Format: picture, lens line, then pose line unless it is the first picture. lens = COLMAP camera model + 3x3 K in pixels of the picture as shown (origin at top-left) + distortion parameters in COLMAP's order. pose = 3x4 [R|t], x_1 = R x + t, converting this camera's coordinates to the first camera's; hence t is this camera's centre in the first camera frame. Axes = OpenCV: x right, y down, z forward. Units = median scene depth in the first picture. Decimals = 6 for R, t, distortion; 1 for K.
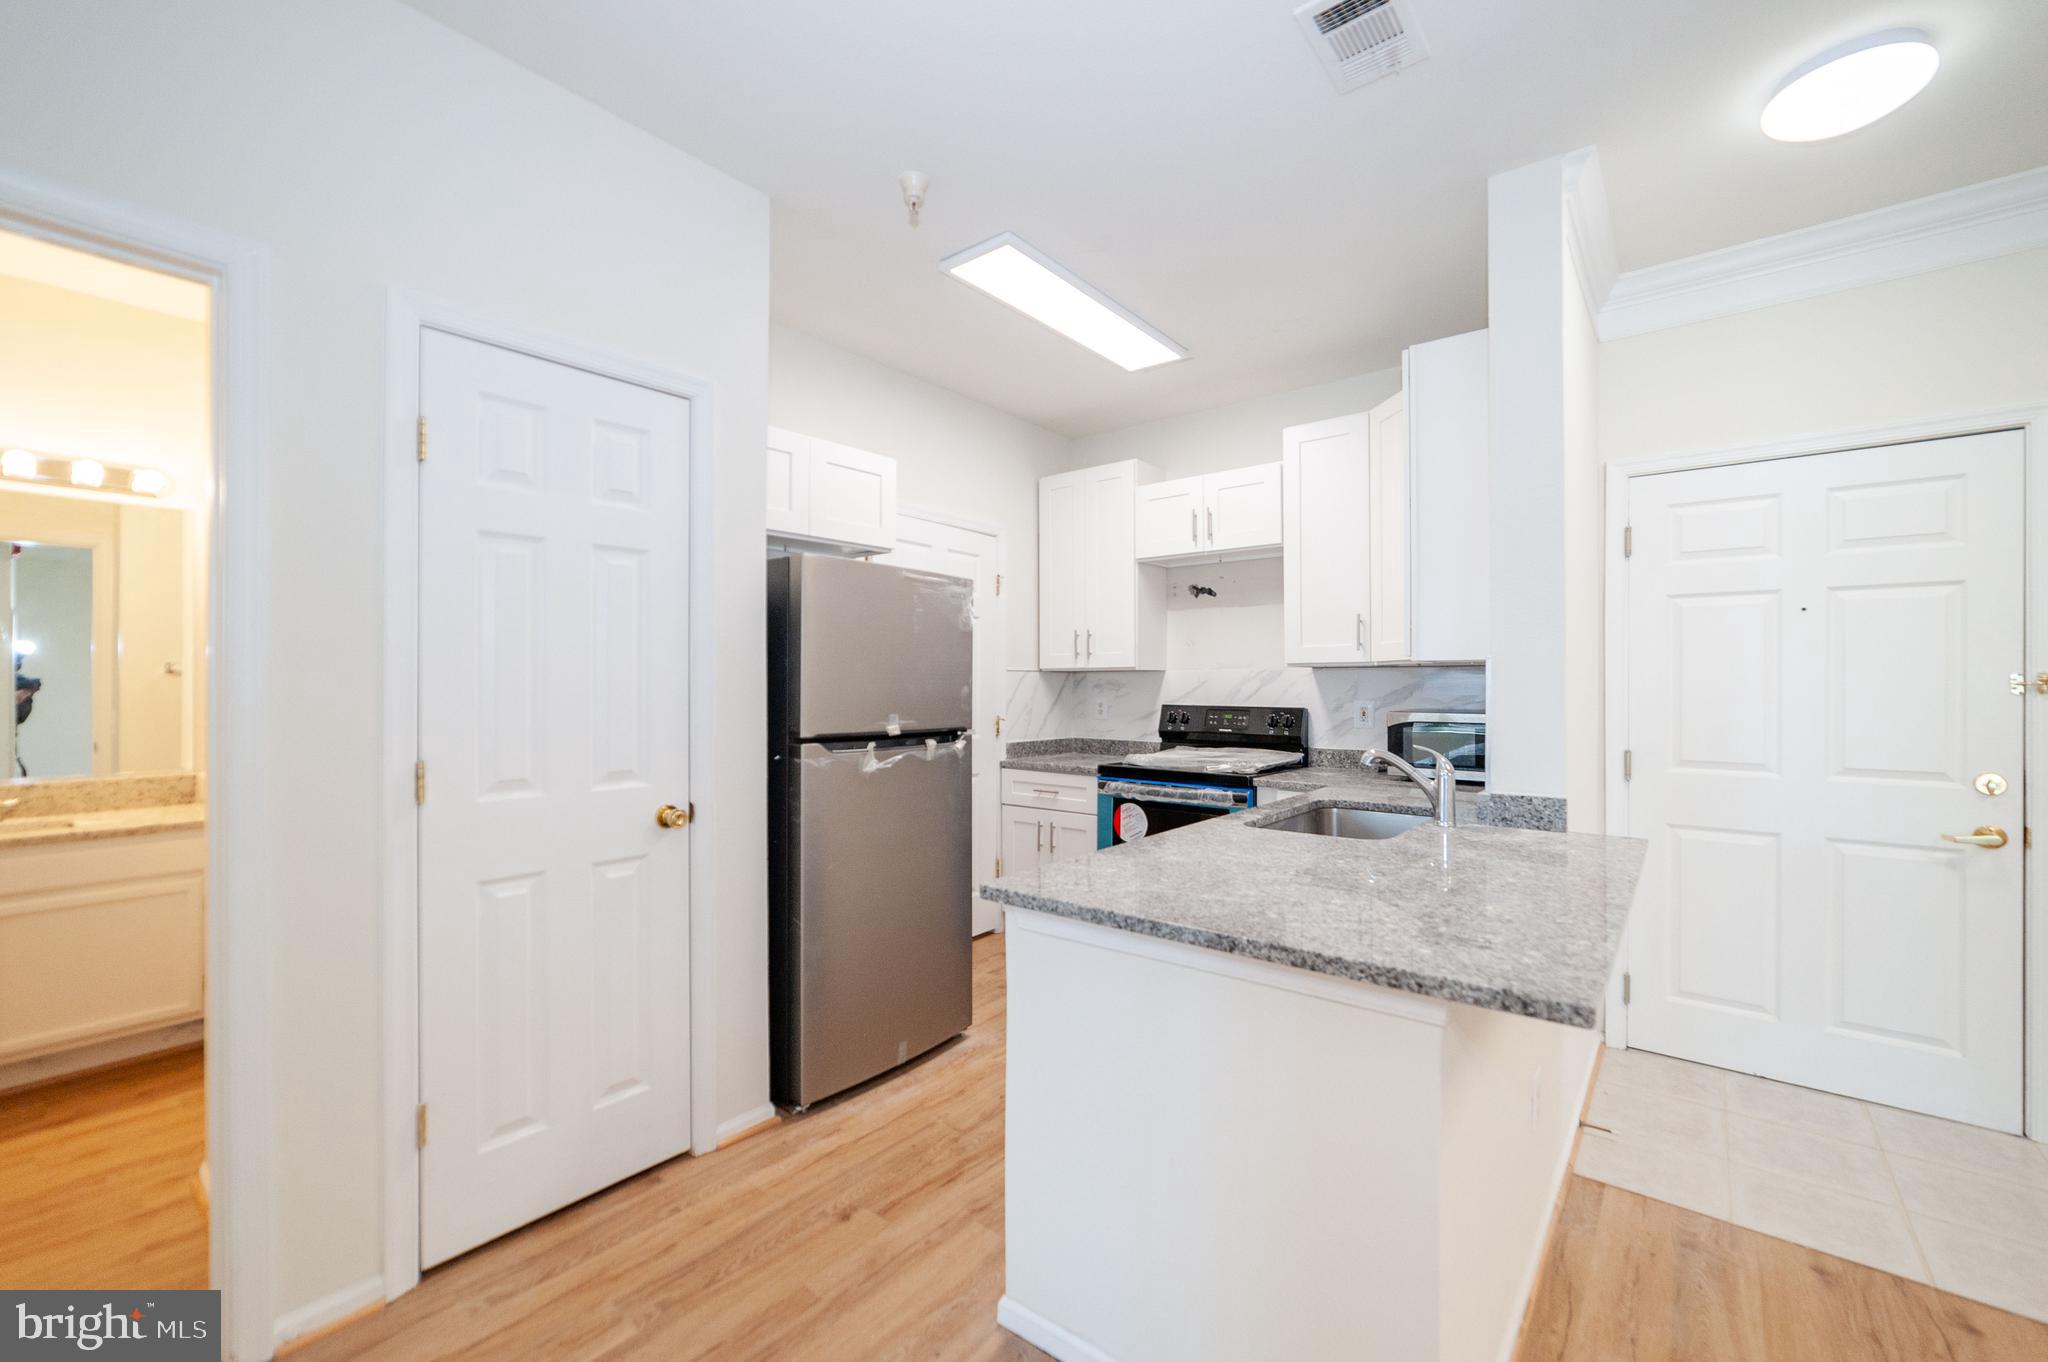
lens RADIAL K [[811.1, 0, 1015.3], [0, 811.1, 680.8], [0, 0, 1]] dist [-0.001390, -0.000016]
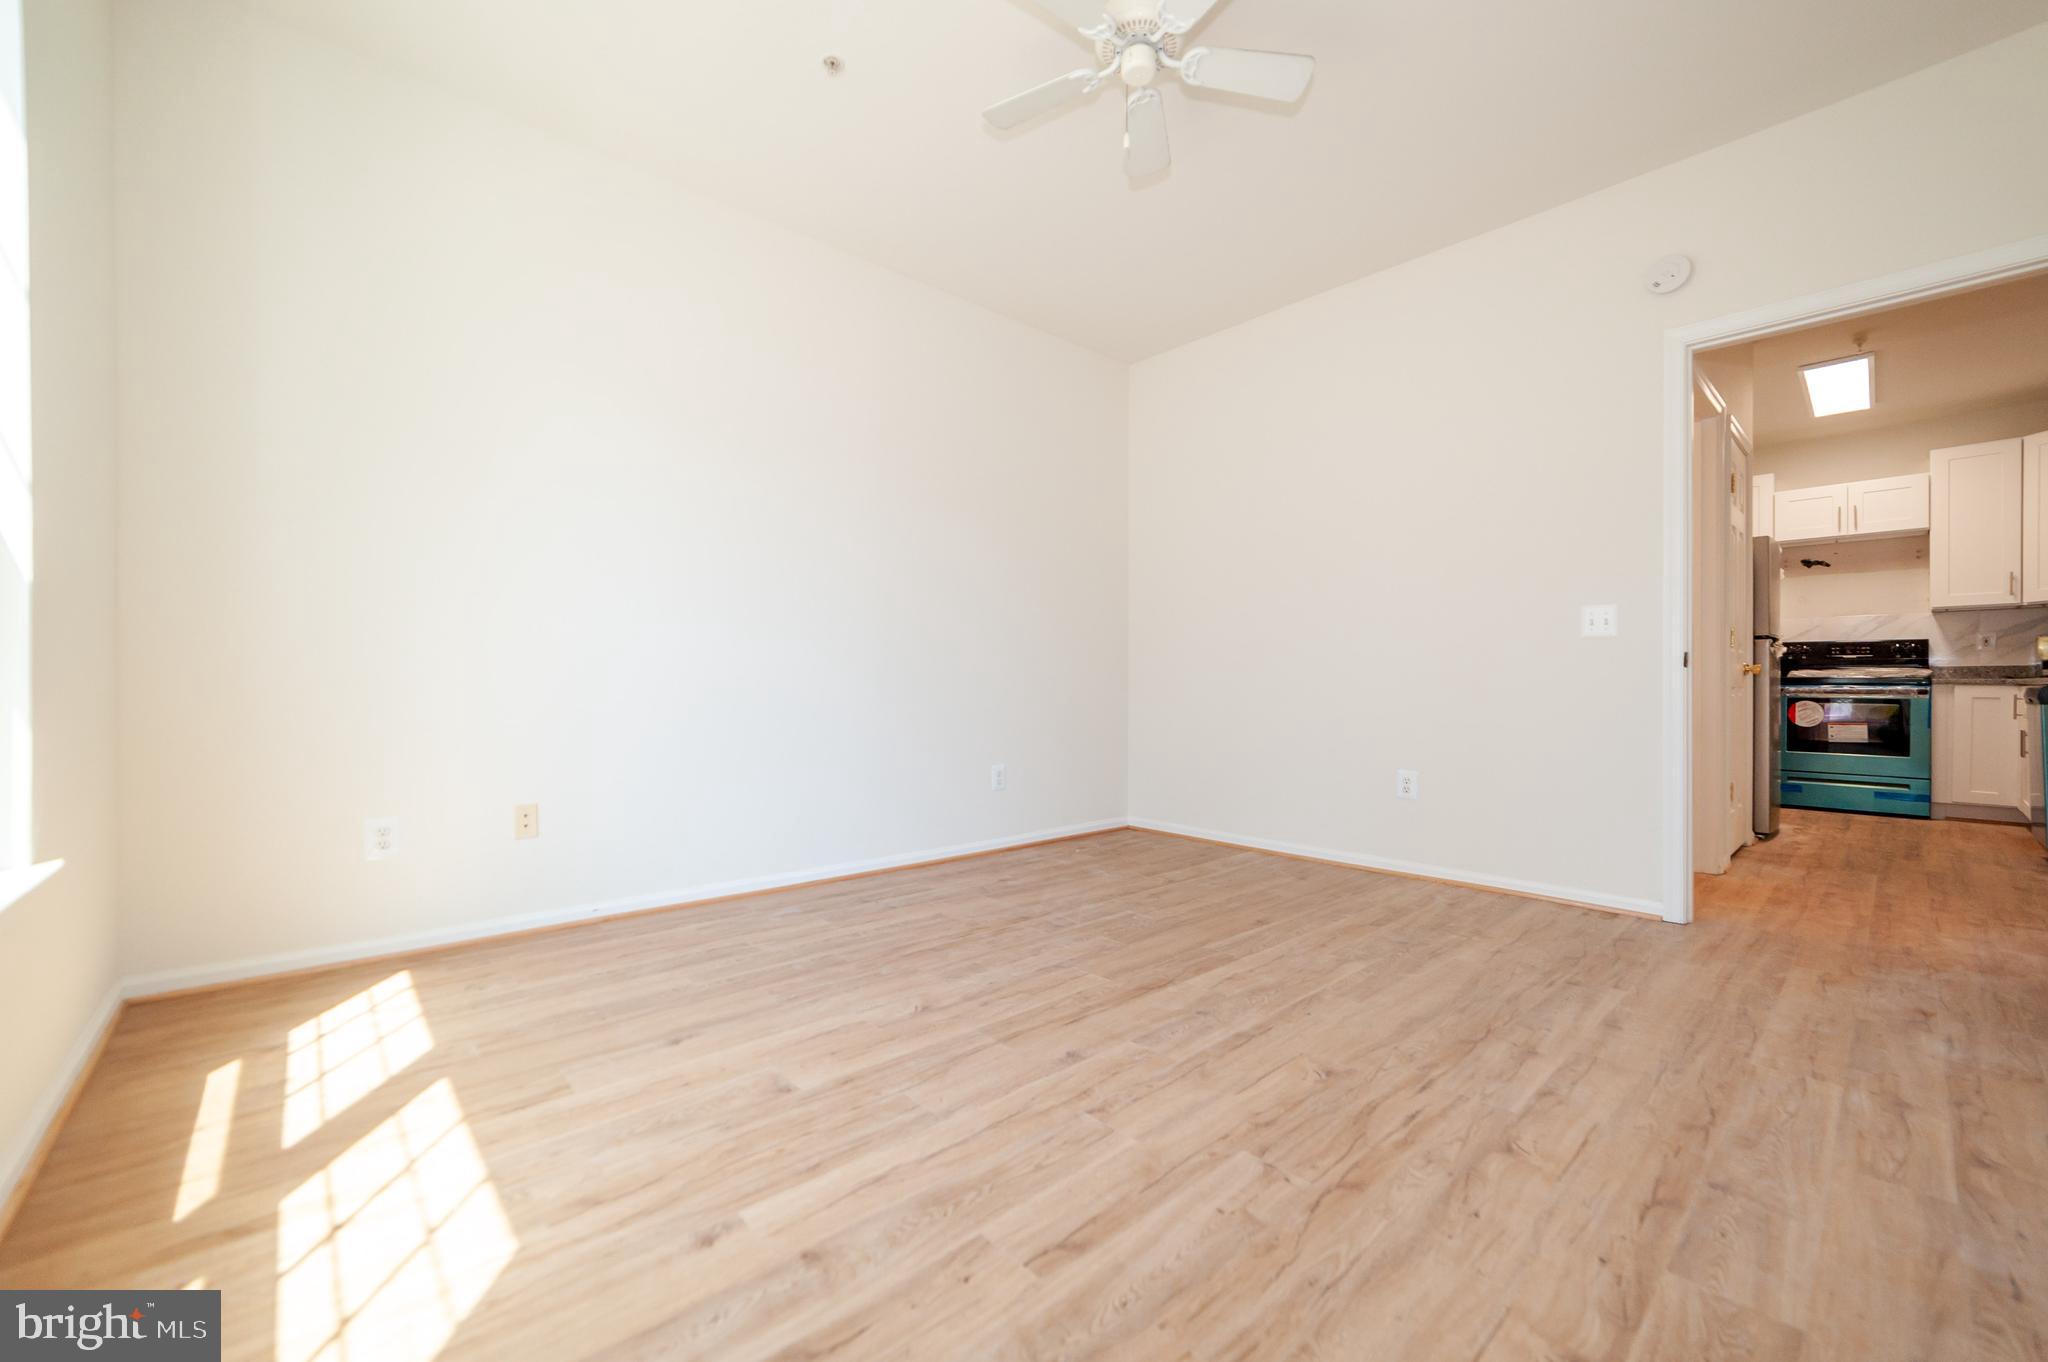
lens RADIAL K [[781.6, 0, 1027.3], [0, 781.6, 689.6], [0, 0, 1]] dist [-0.010517, 0.000432]
pose [[0.991197, 0.007097, -0.132207, -1.077348], [-0.005570, 0.999913, 0.011919, 0.116726], [0.132280, -0.011078, 0.991150, -0.606291]]
